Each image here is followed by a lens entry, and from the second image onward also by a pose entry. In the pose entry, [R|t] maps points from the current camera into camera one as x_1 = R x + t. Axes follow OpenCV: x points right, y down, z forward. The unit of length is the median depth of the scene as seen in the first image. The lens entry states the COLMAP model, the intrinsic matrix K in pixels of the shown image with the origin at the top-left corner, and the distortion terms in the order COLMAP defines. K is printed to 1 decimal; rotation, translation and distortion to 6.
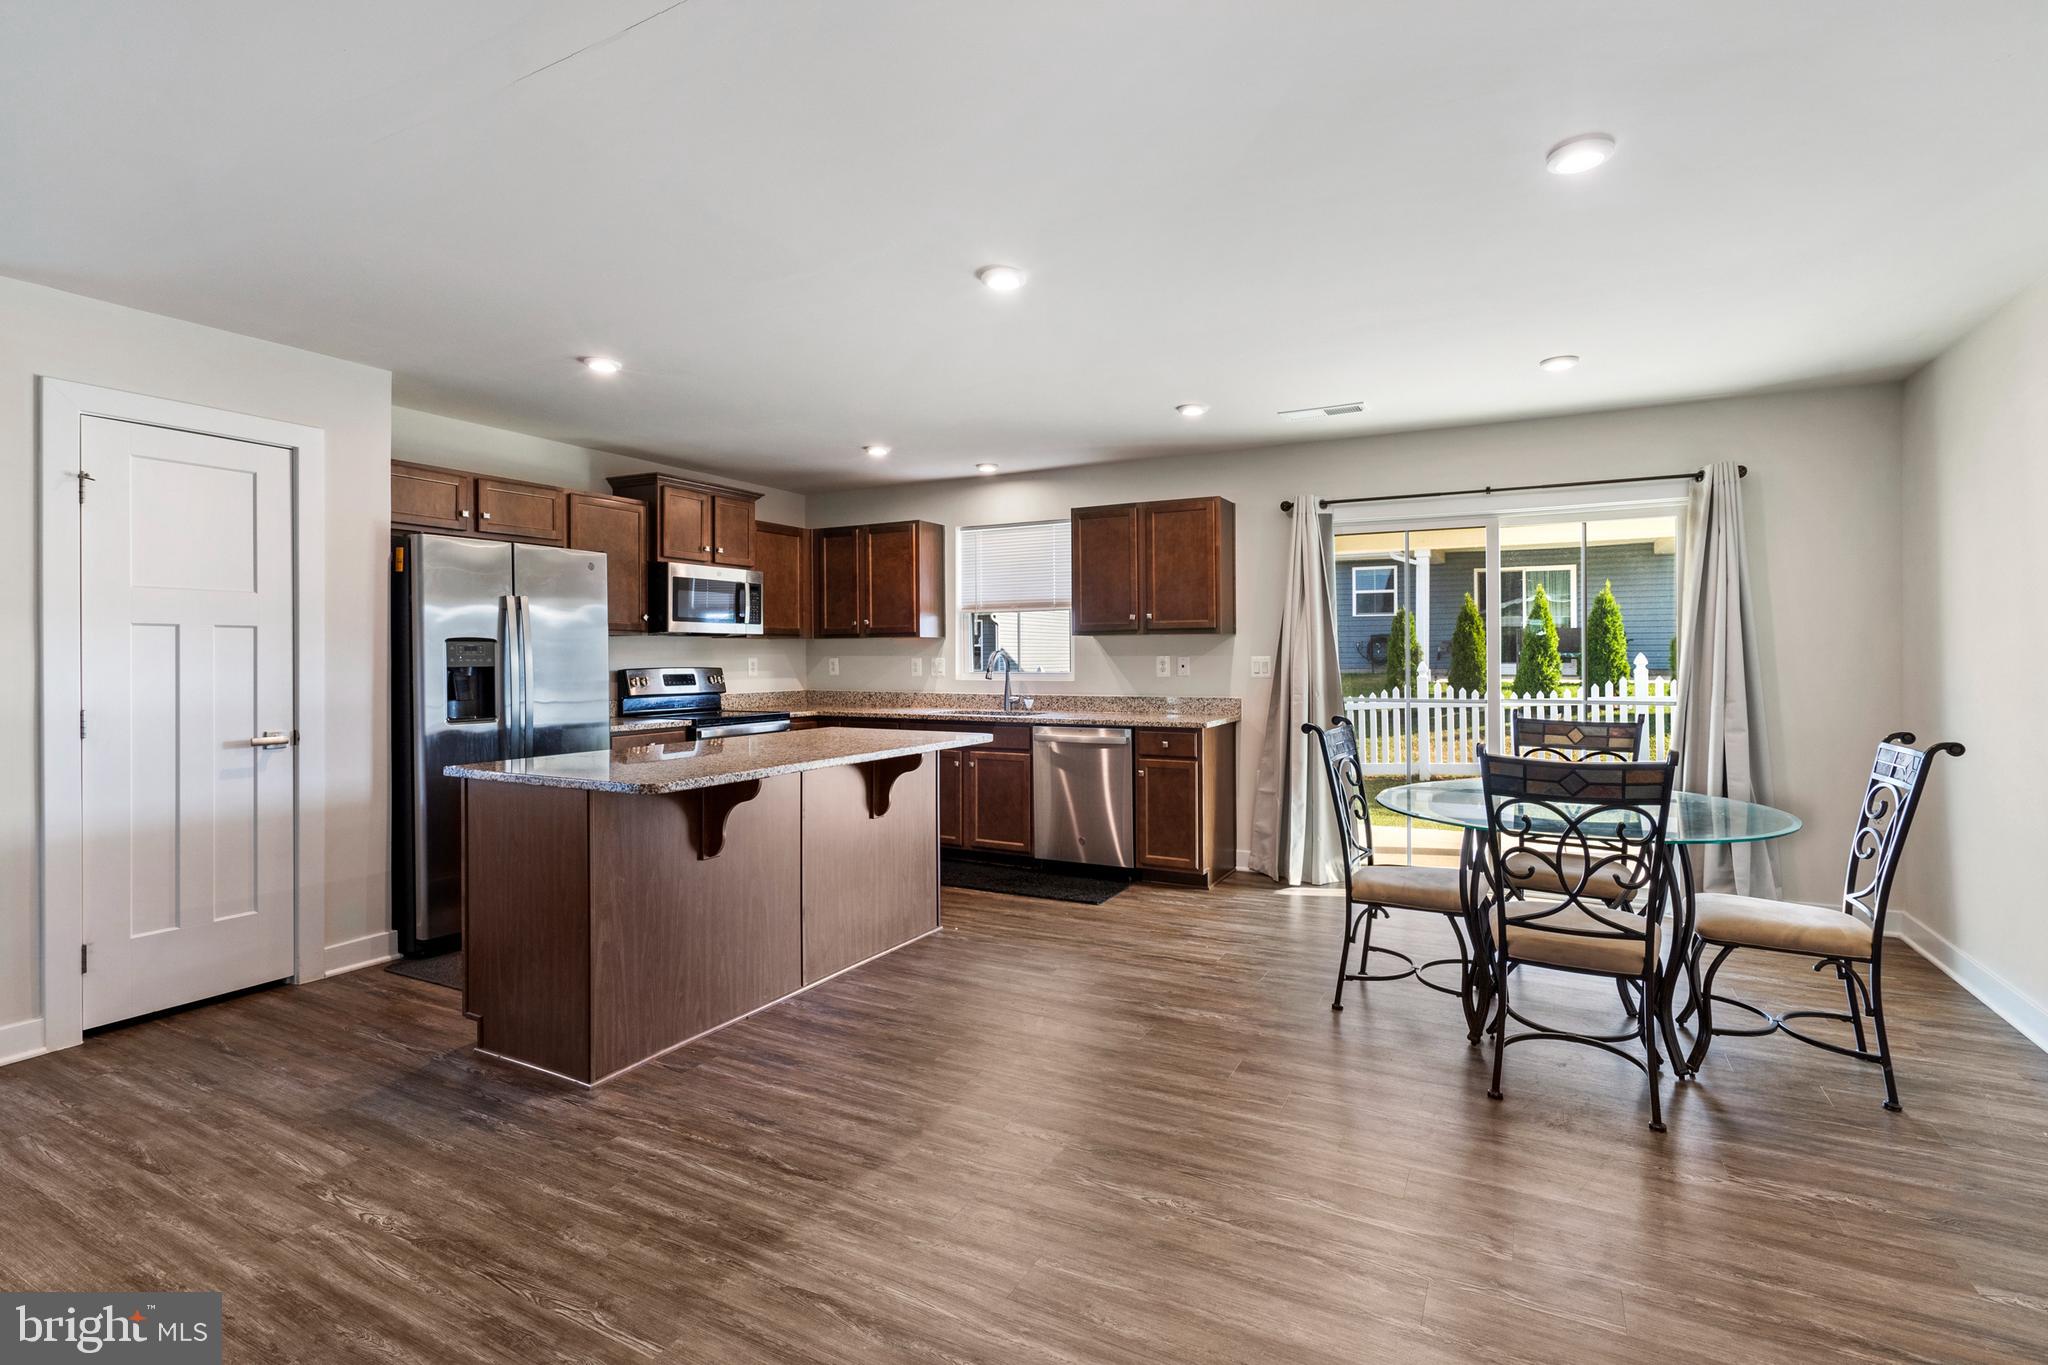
lens RADIAL K [[948.8, 0, 1040.8], [0, 948.8, 659.2], [0, 0, 1]] dist [-0.013169, 0.004247]
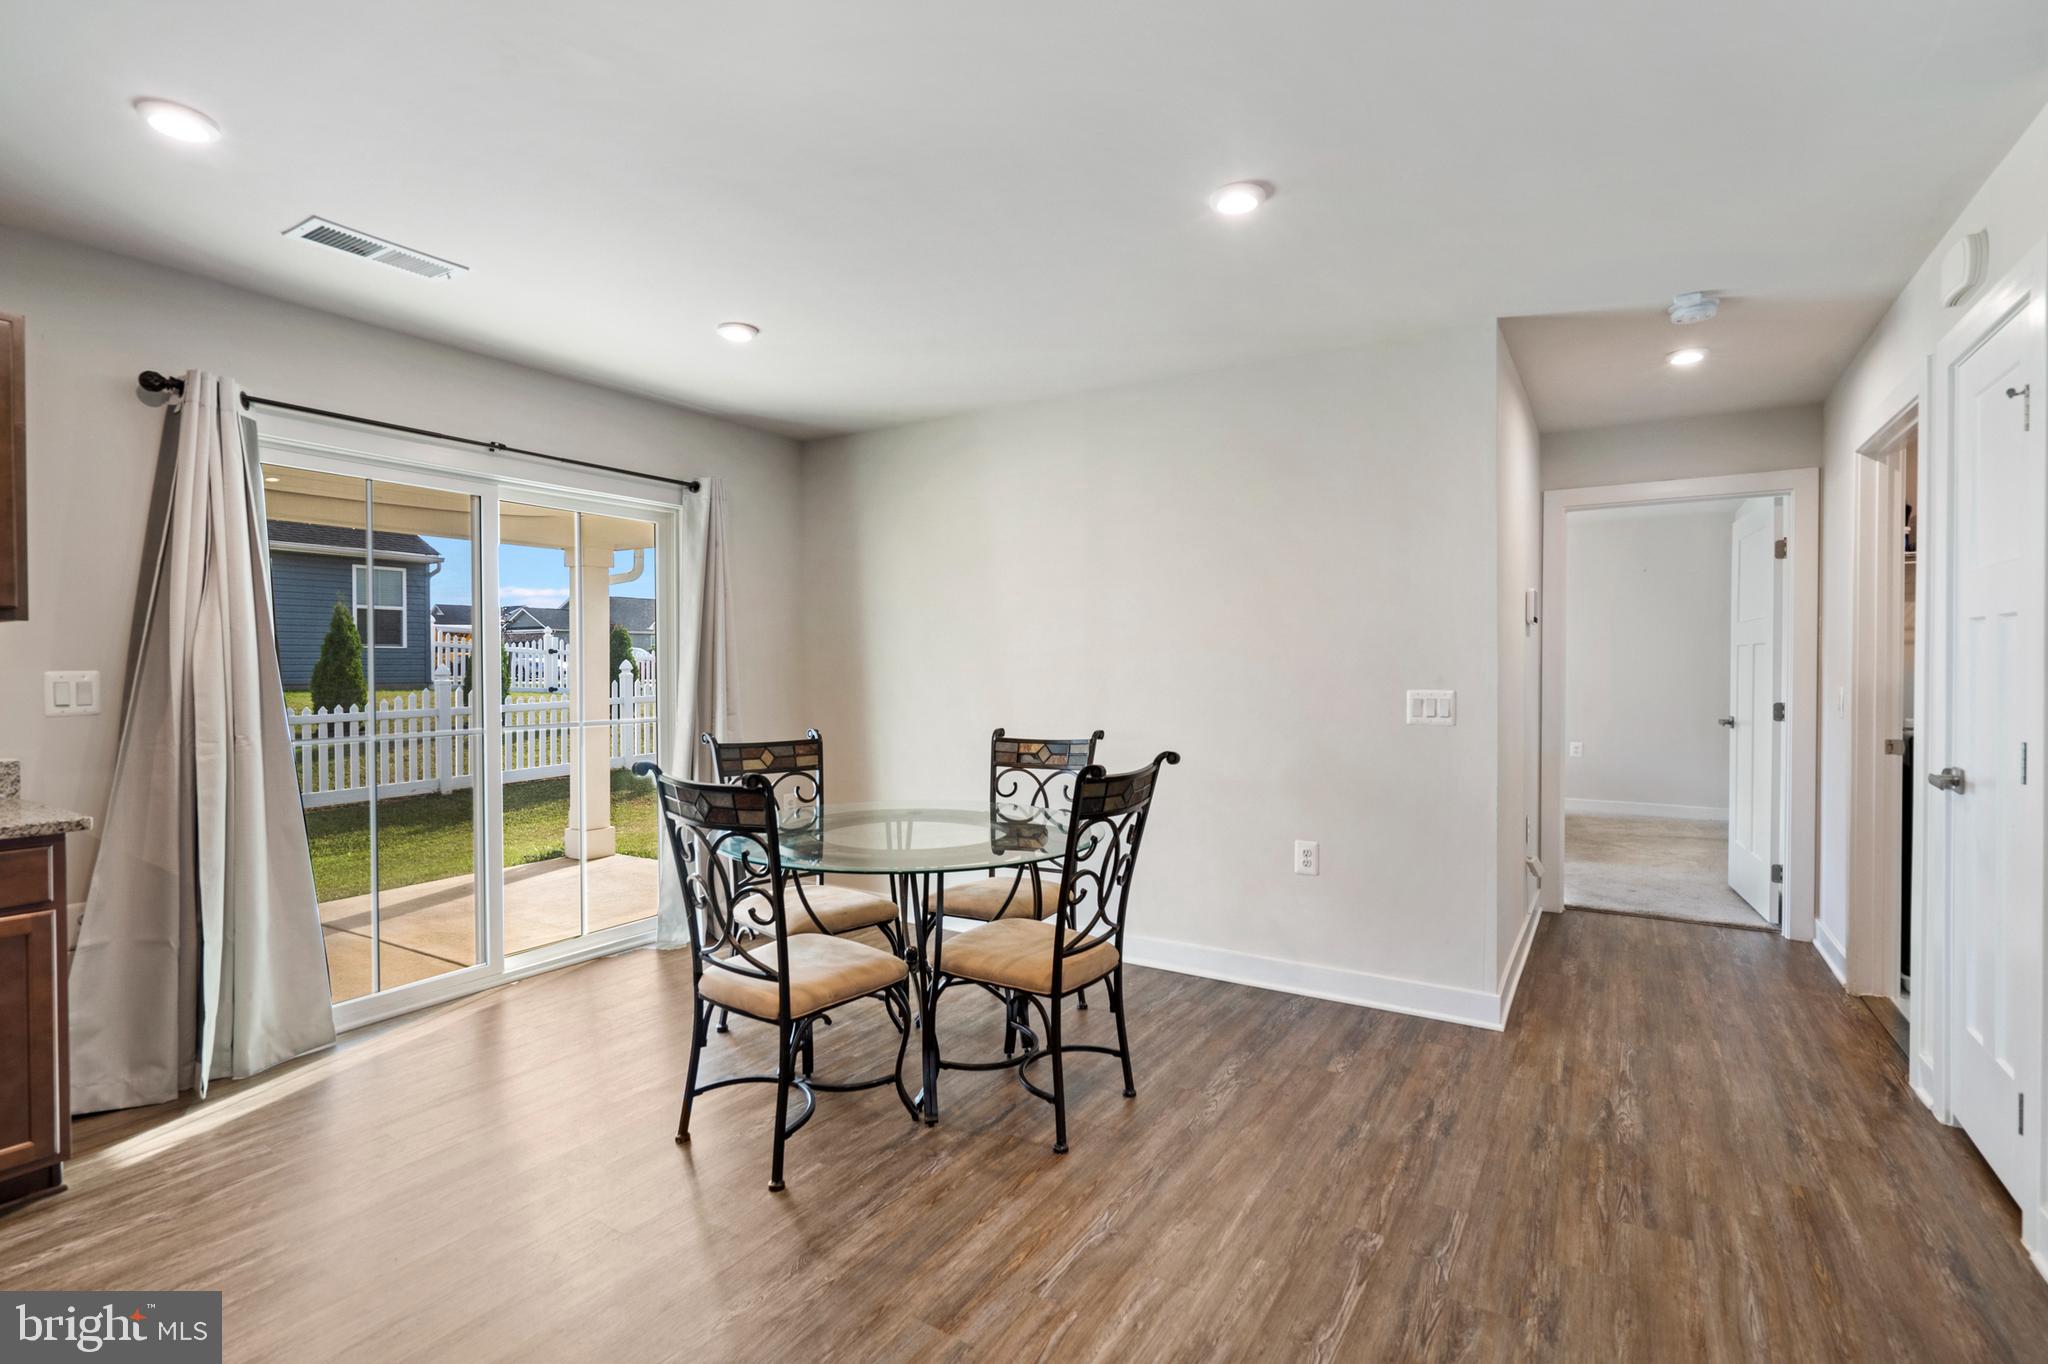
lens RADIAL K [[948.8, 0, 1013.8], [0, 948.8, 684.9], [0, 0, 1]] dist [-0.013169, 0.004247]
pose [[0.085936, -0.016025, 0.996172, -0.216598], [0.004892, 0.999865, 0.015662, -0.001072], [-0.996289, 0.003527, 0.086003, 0.488150]]
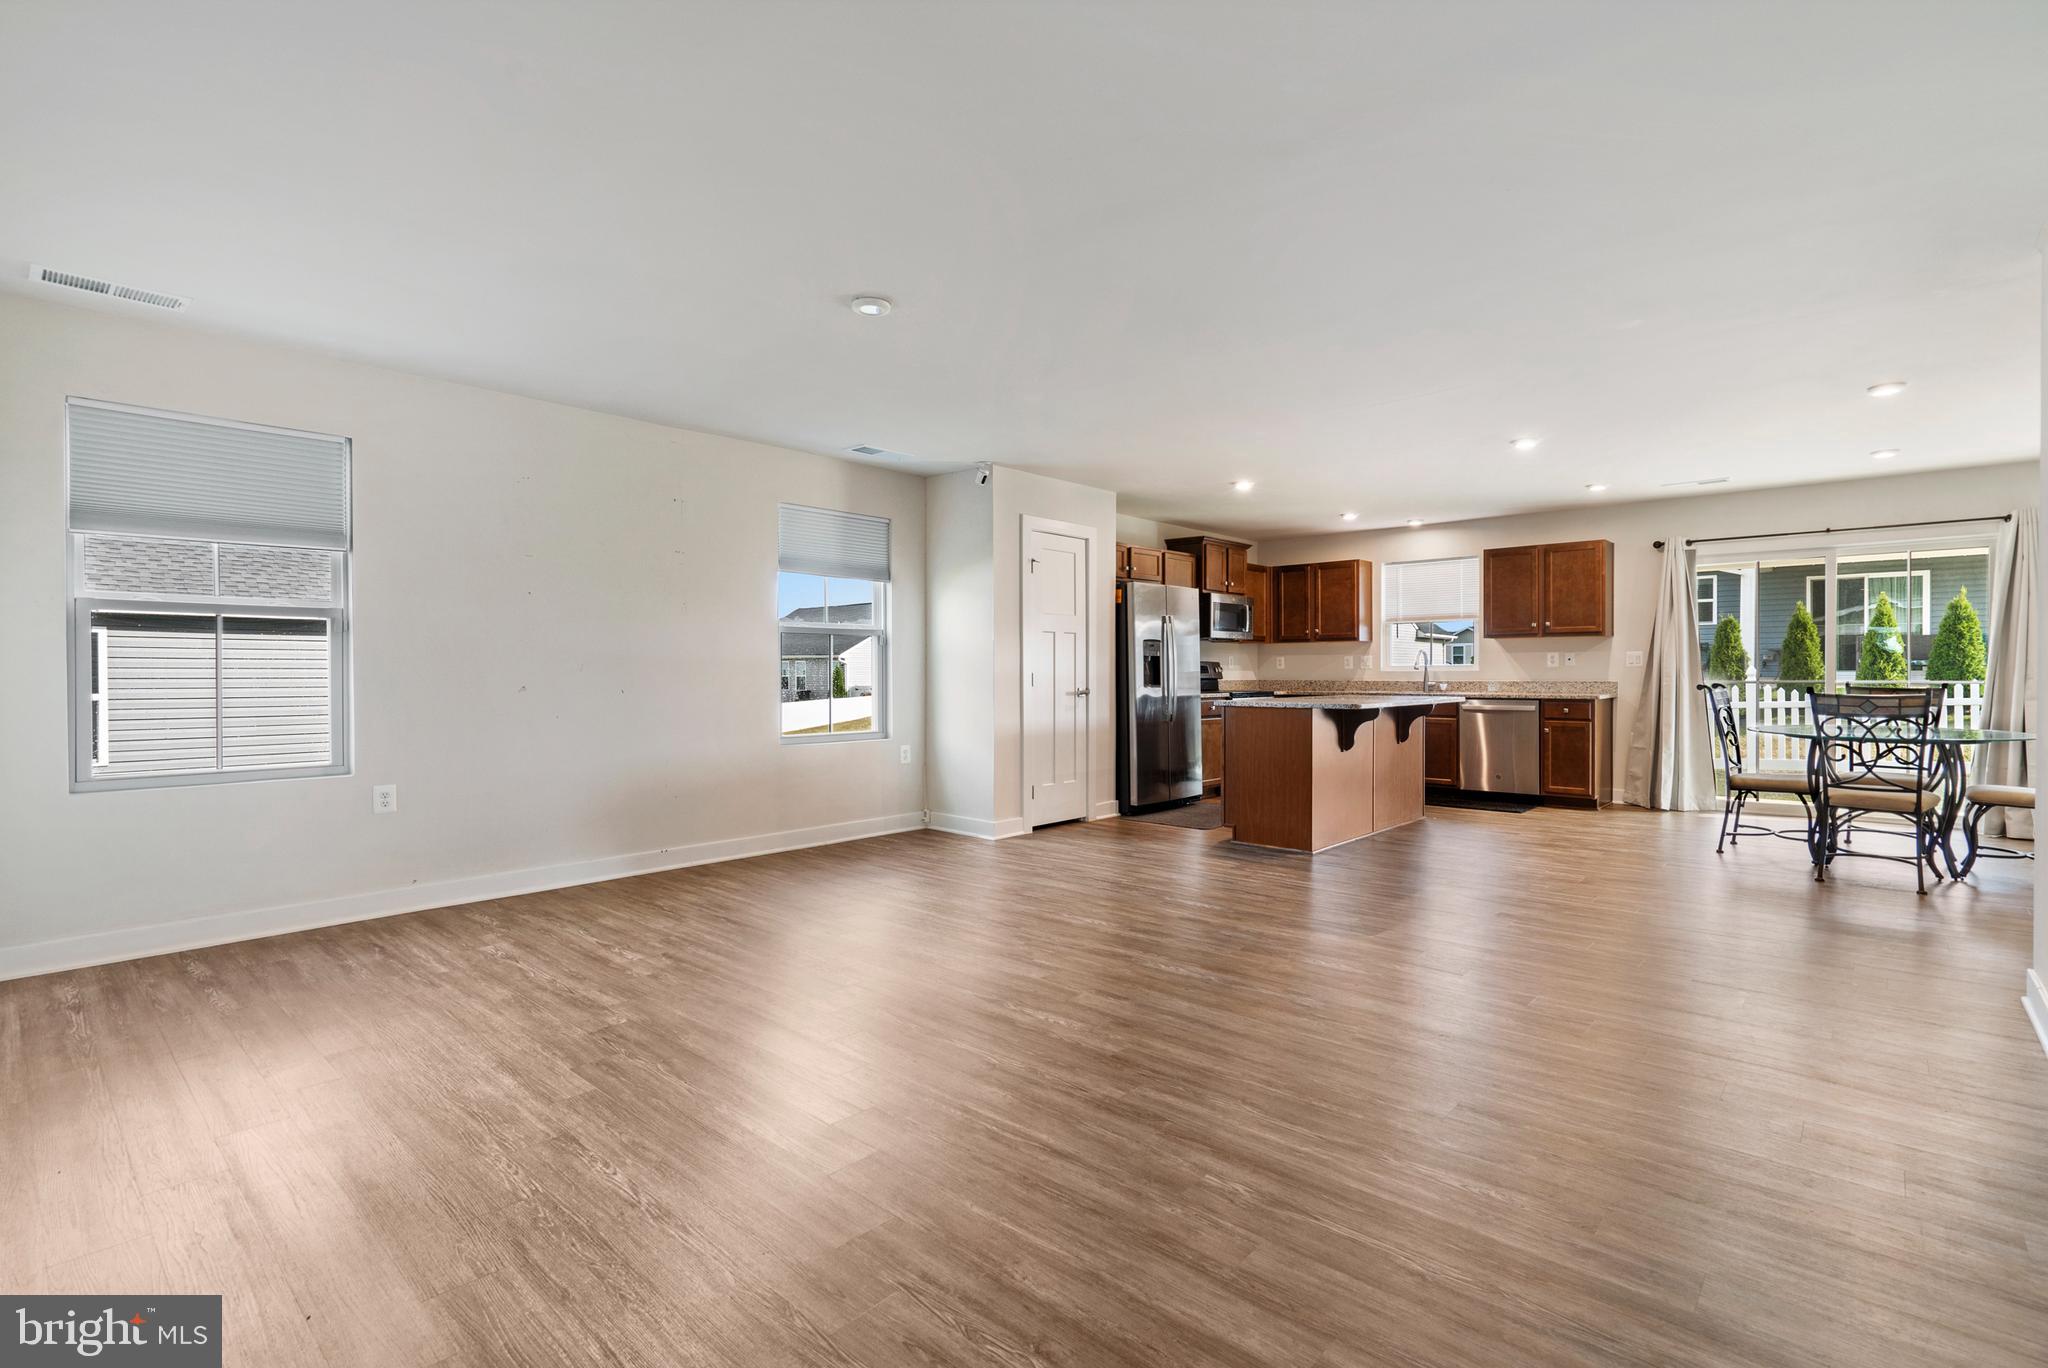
lens RADIAL K [[948.8, 0, 1018.7], [0, 948.8, 688.4], [0, 0, 1]] dist [-0.013169, 0.004247]
pose [[0.965616, 0.005474, -0.259915, -0.292805], [-0.001908, 0.999901, 0.013970, 0.034379], [0.259966, -0.012994, 0.965530, -0.604611]]
